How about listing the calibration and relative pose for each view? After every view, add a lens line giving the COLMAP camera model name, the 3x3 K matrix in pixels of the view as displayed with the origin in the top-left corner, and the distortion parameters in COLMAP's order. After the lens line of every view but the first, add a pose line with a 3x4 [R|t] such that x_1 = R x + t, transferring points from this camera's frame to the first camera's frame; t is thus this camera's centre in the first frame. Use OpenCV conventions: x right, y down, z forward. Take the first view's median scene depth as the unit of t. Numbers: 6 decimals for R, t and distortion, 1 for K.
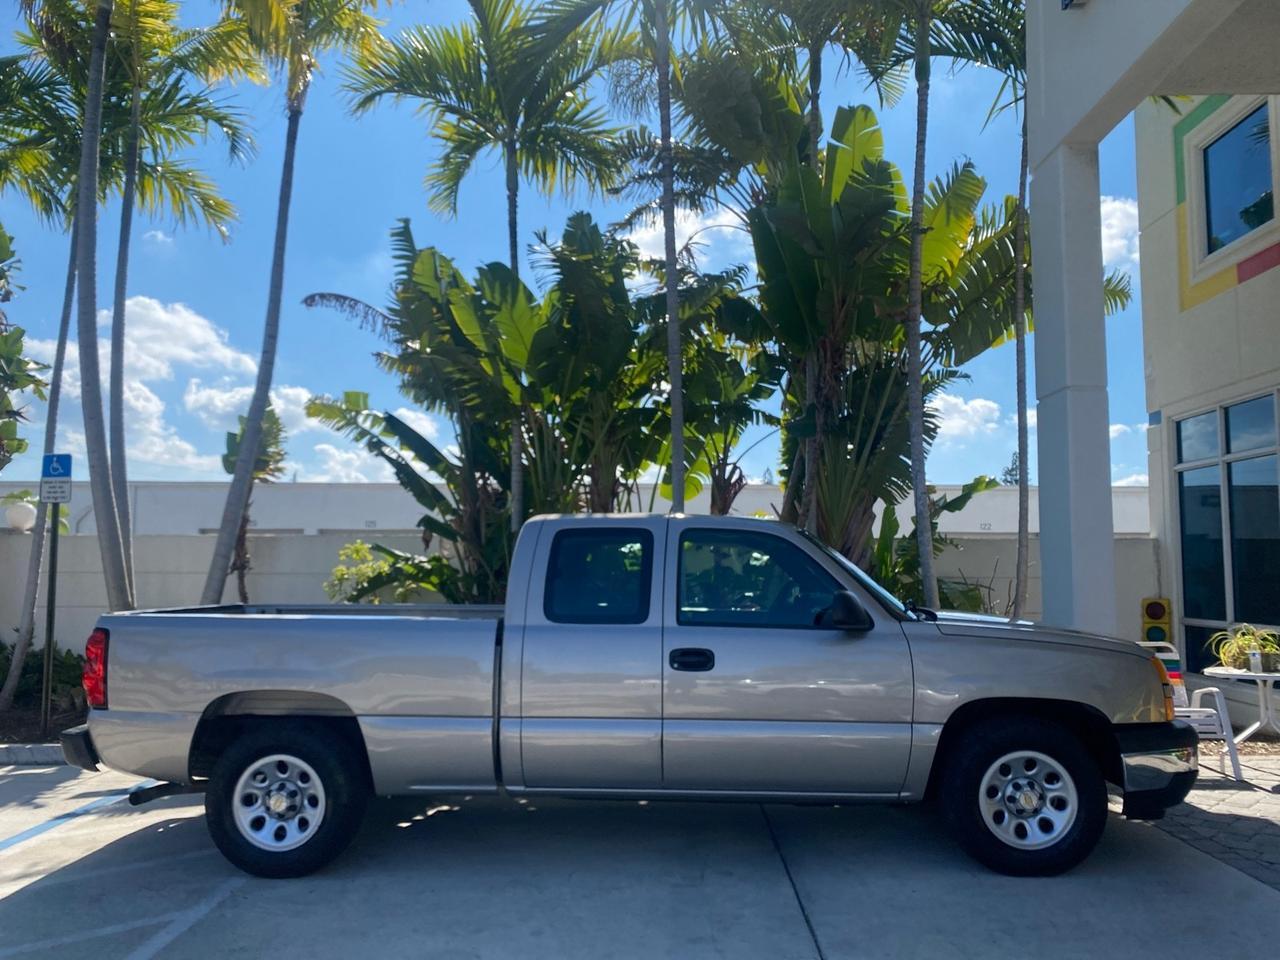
lens RADIAL K [[981.0, 0, 636.5], [0, 981.0, 484.7], [0, 0, 1]] dist [0.003479, 0.002227]
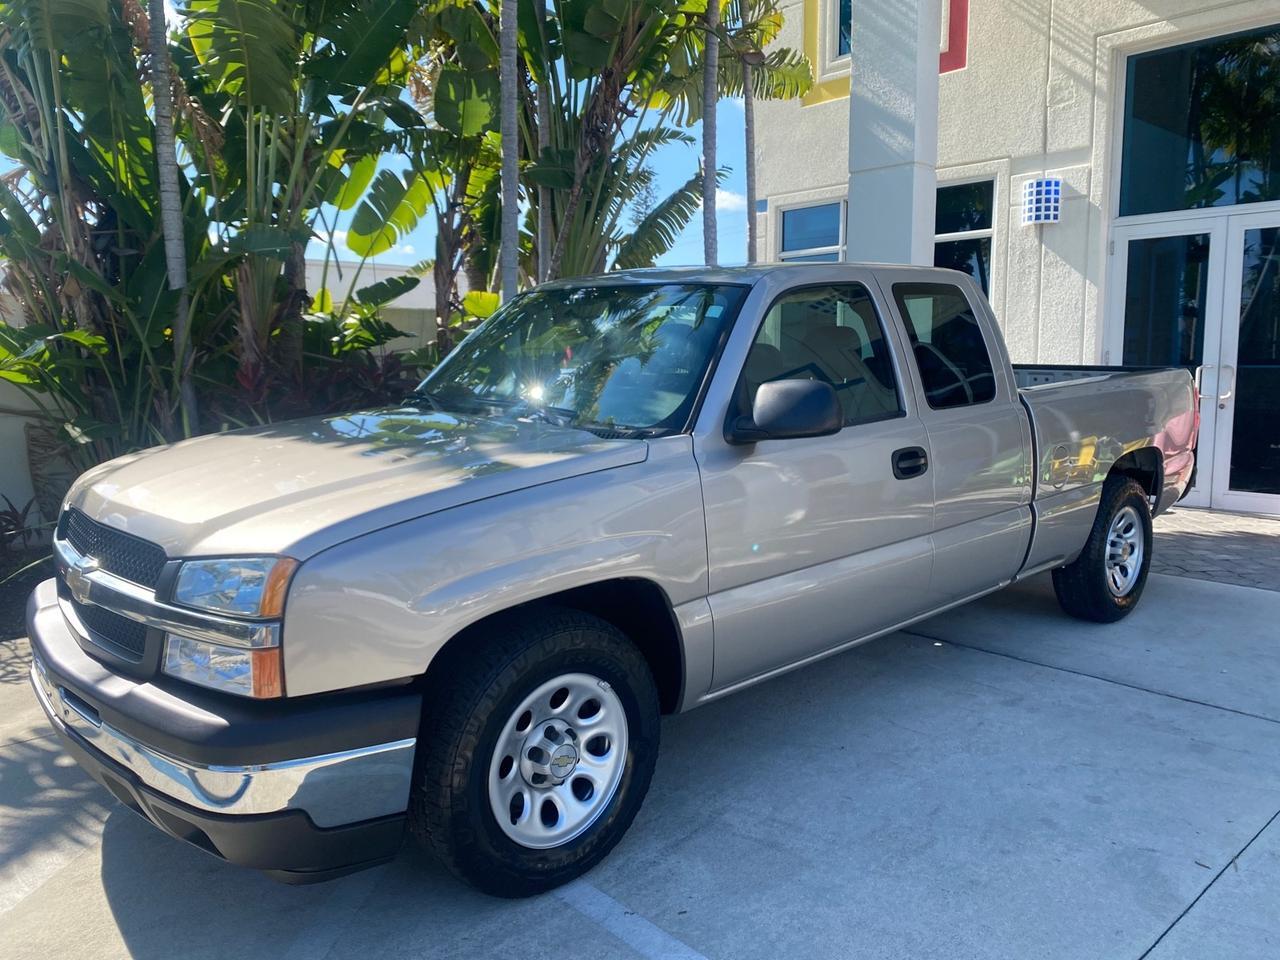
lens RADIAL K [[982.4, 0, 642.8], [0, 982.4, 471.0], [0, 0, 1]] dist [0.006266, 0.000889]
pose [[0.728555, -0.085375, 0.679646, -0.363044], [-0.051871, 0.982477, 0.179020, 0.034660], [-0.683021, -0.165680, 0.711360, 0.307944]]
